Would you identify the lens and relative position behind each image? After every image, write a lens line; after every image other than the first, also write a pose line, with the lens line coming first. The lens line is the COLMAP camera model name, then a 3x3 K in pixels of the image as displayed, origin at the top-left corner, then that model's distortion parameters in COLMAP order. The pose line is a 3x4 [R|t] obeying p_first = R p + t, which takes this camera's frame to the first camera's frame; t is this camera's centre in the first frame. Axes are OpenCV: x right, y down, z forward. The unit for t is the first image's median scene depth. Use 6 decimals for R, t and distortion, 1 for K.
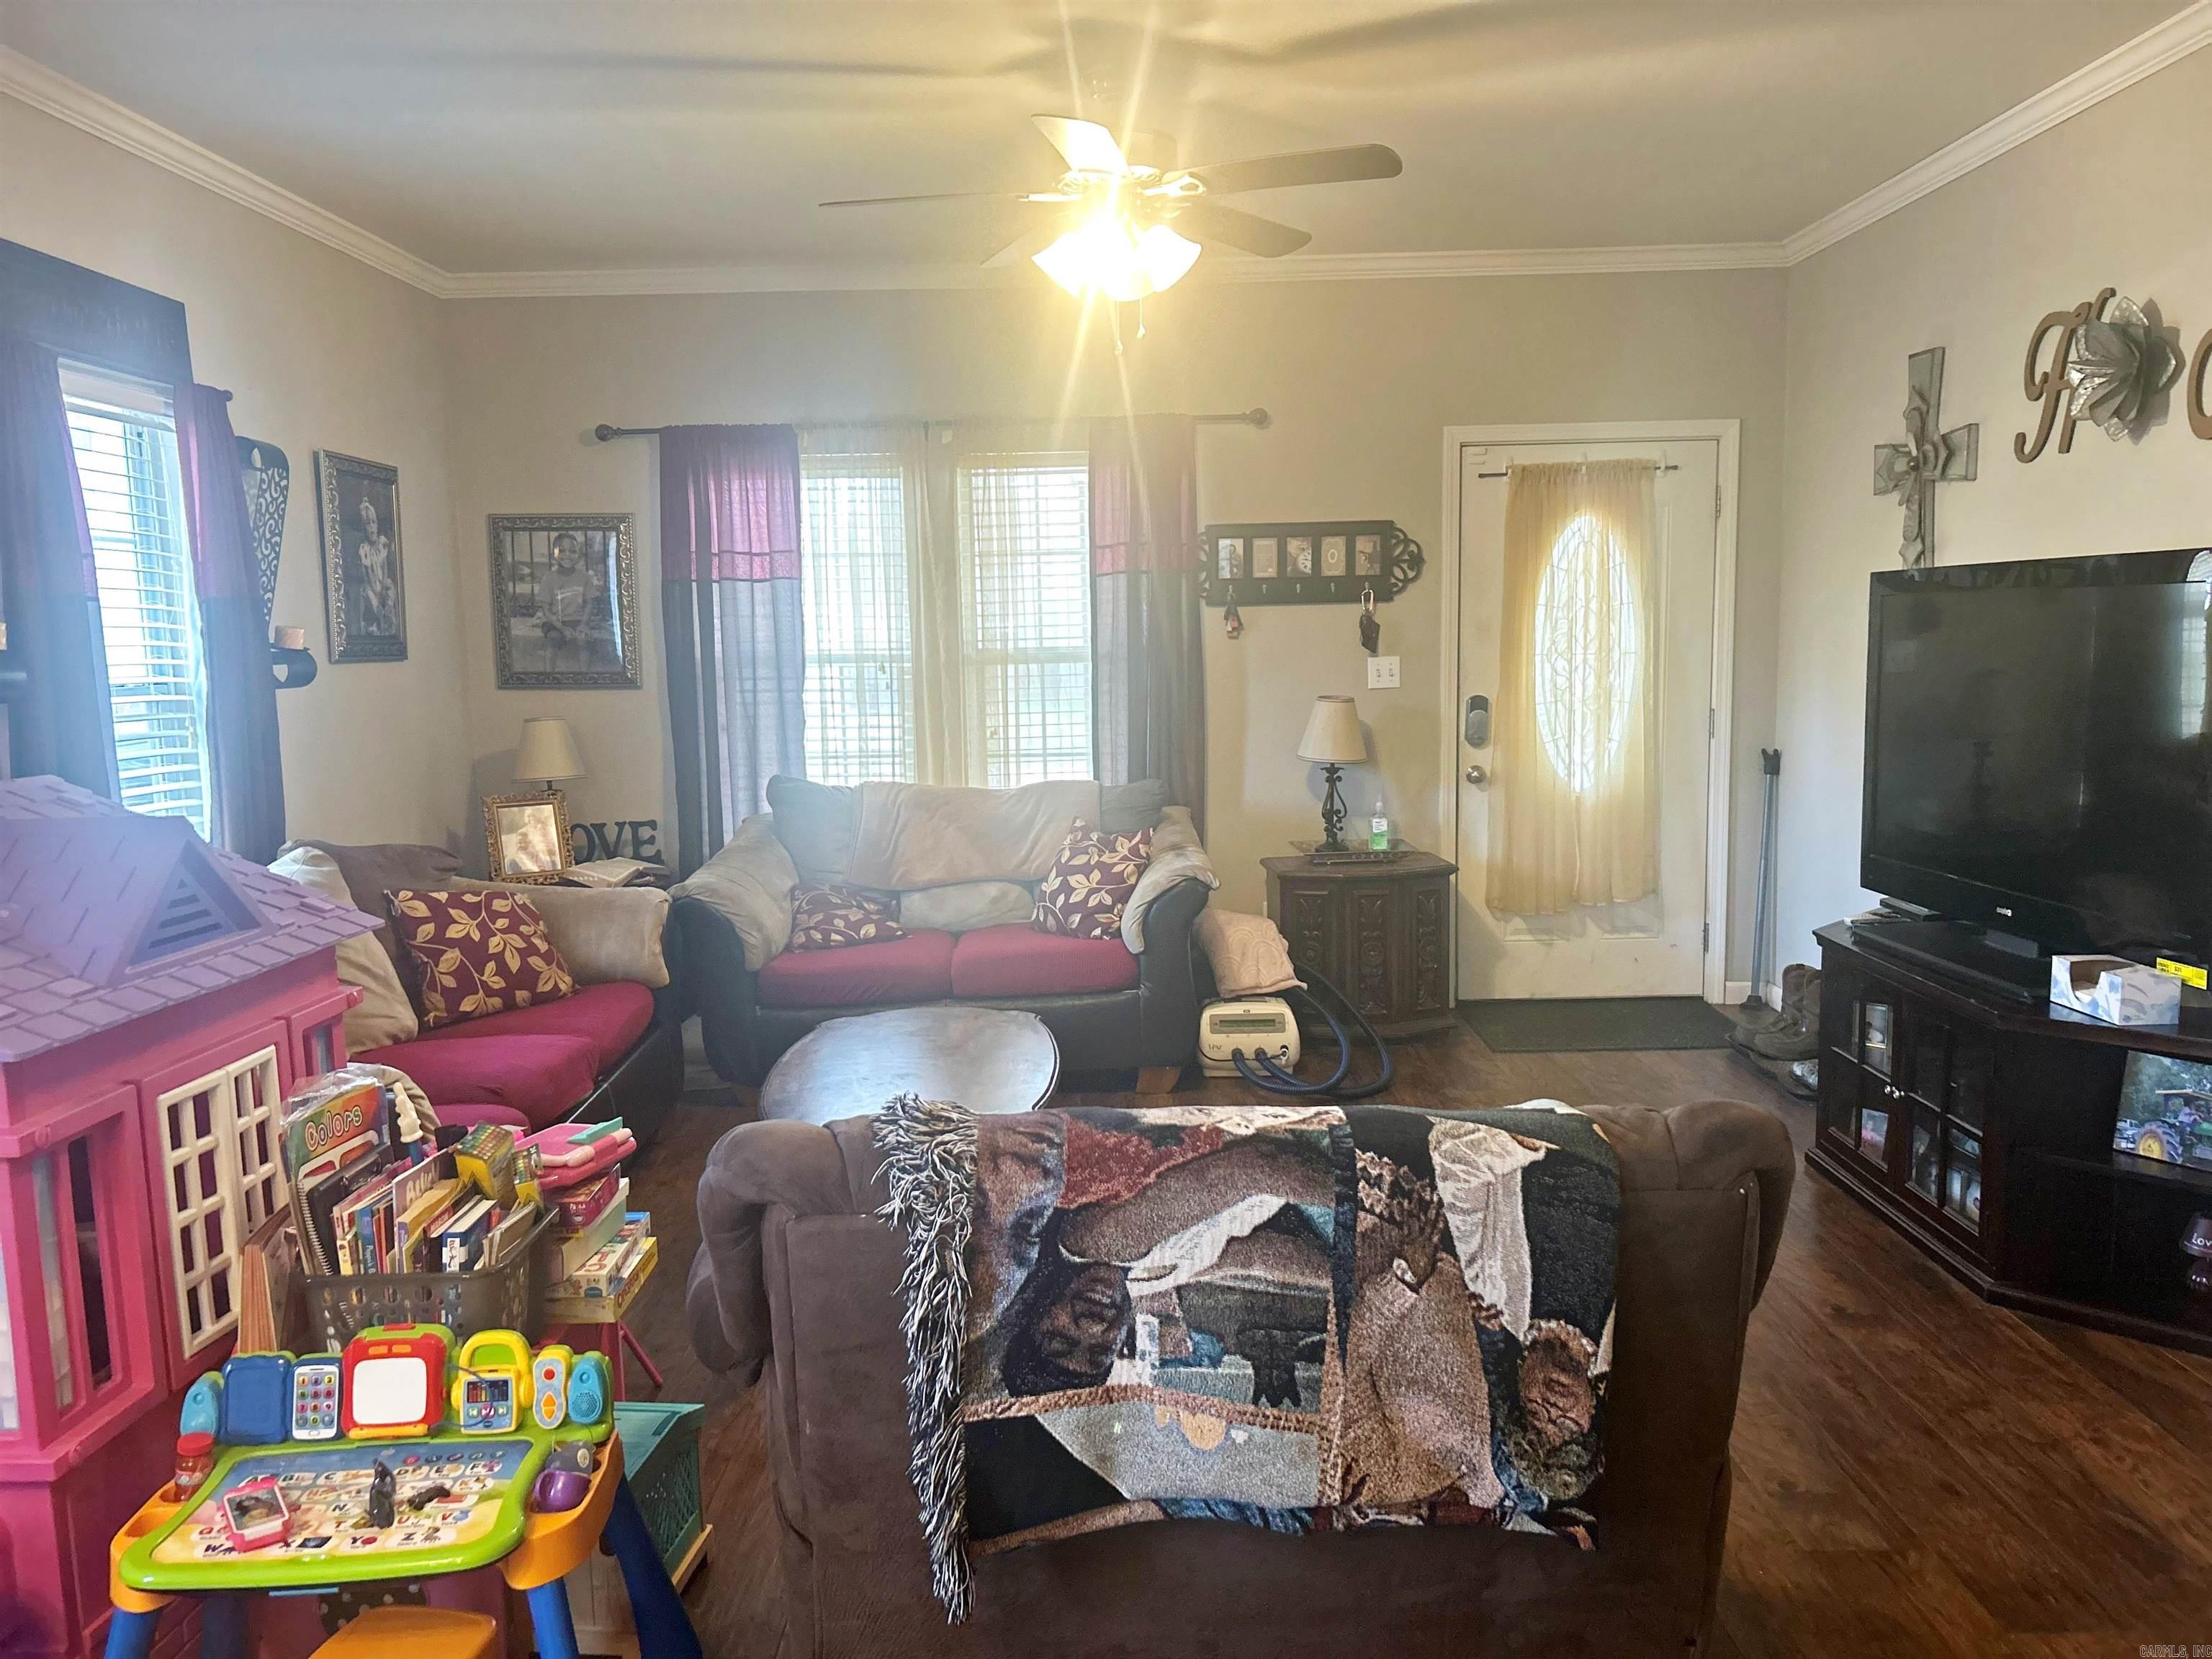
lens RADIAL K [[1640.0, 0, 1109.9], [0, 1640.0, 835.3], [0, 0, 1]] dist [0.081642, -0.066194]
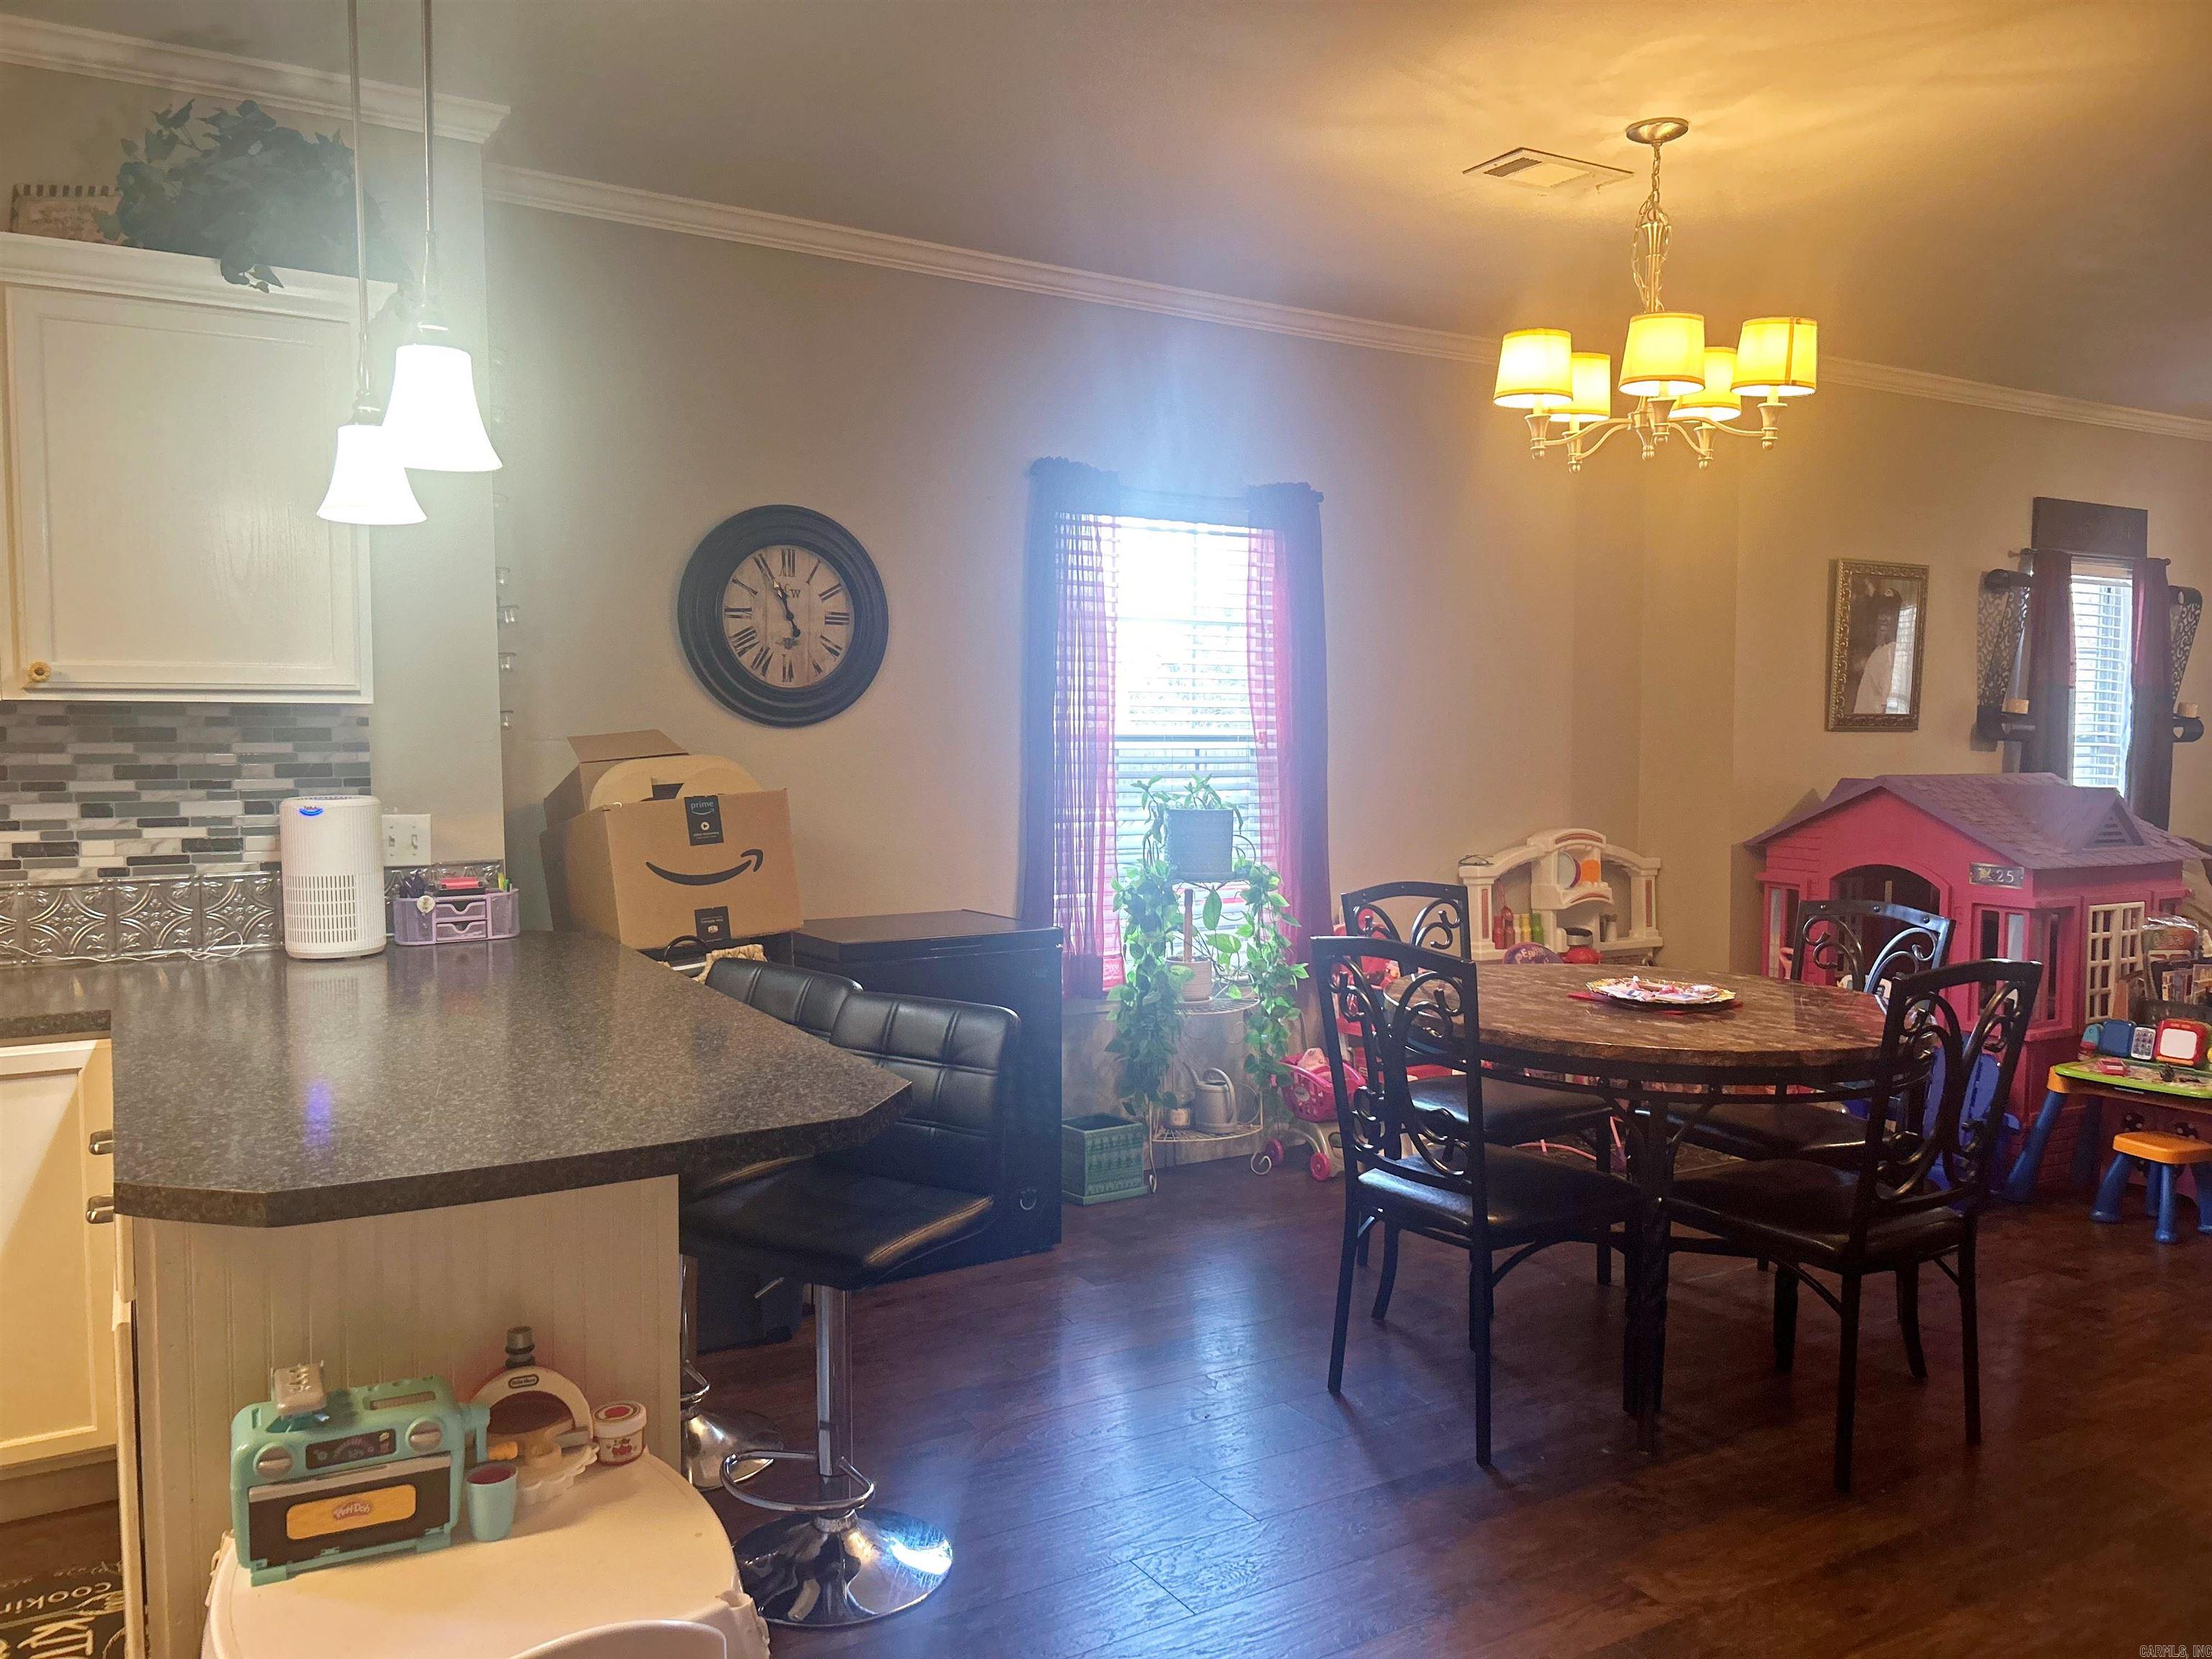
lens RADIAL K [[1596.0, 0, 1099.2], [0, 1596.0, 830.1], [0, 0, 1]] dist [-0.004804, -0.006557]
pose [[0.486008, 0.080409, -0.870248, 0.253253], [-0.119540, 0.992516, 0.024947, 0.061915], [0.865741, 0.091905, 0.491983, -0.481624]]
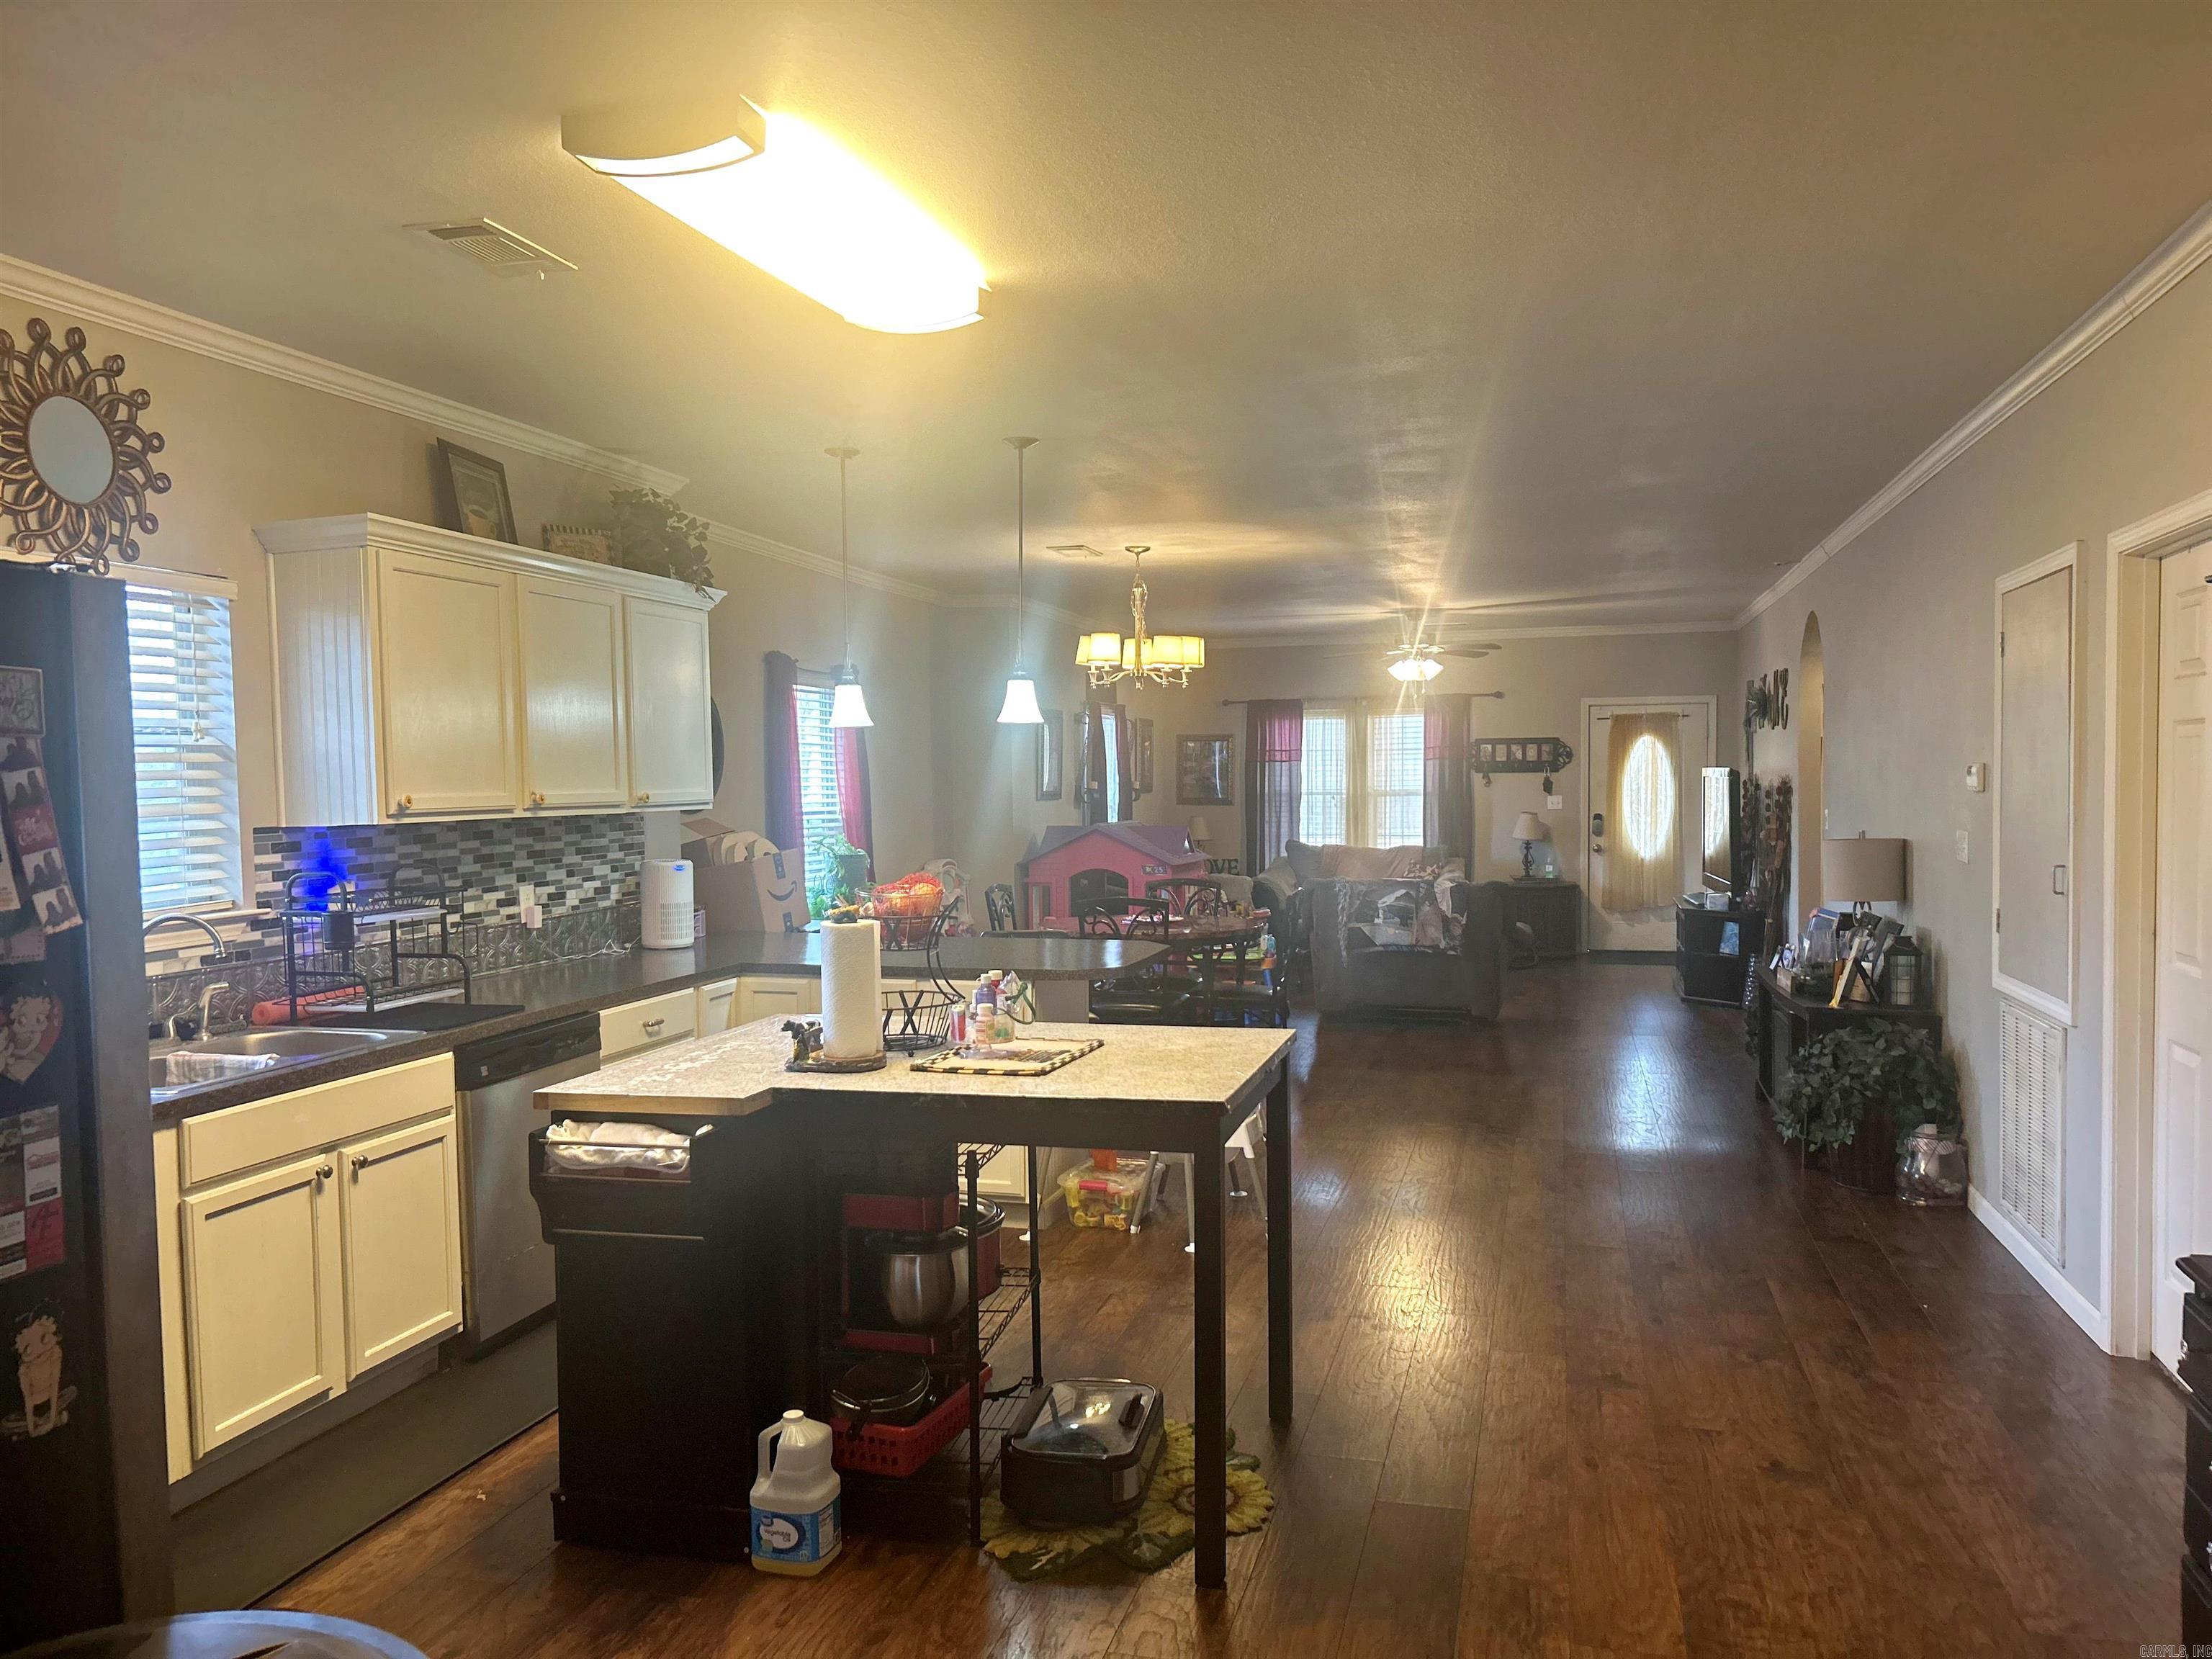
lens RADIAL K [[1589.4, 0, 1057.1], [0, 1589.4, 855.2], [0, 0, 1]] dist [0.073225, -0.156263]
pose [[0.954186, 0.026755, -0.298016, 0.177373], [-0.046727, 0.997098, -0.060095, 0.146203], [0.295543, 0.071267, 0.952667, -1.376442]]
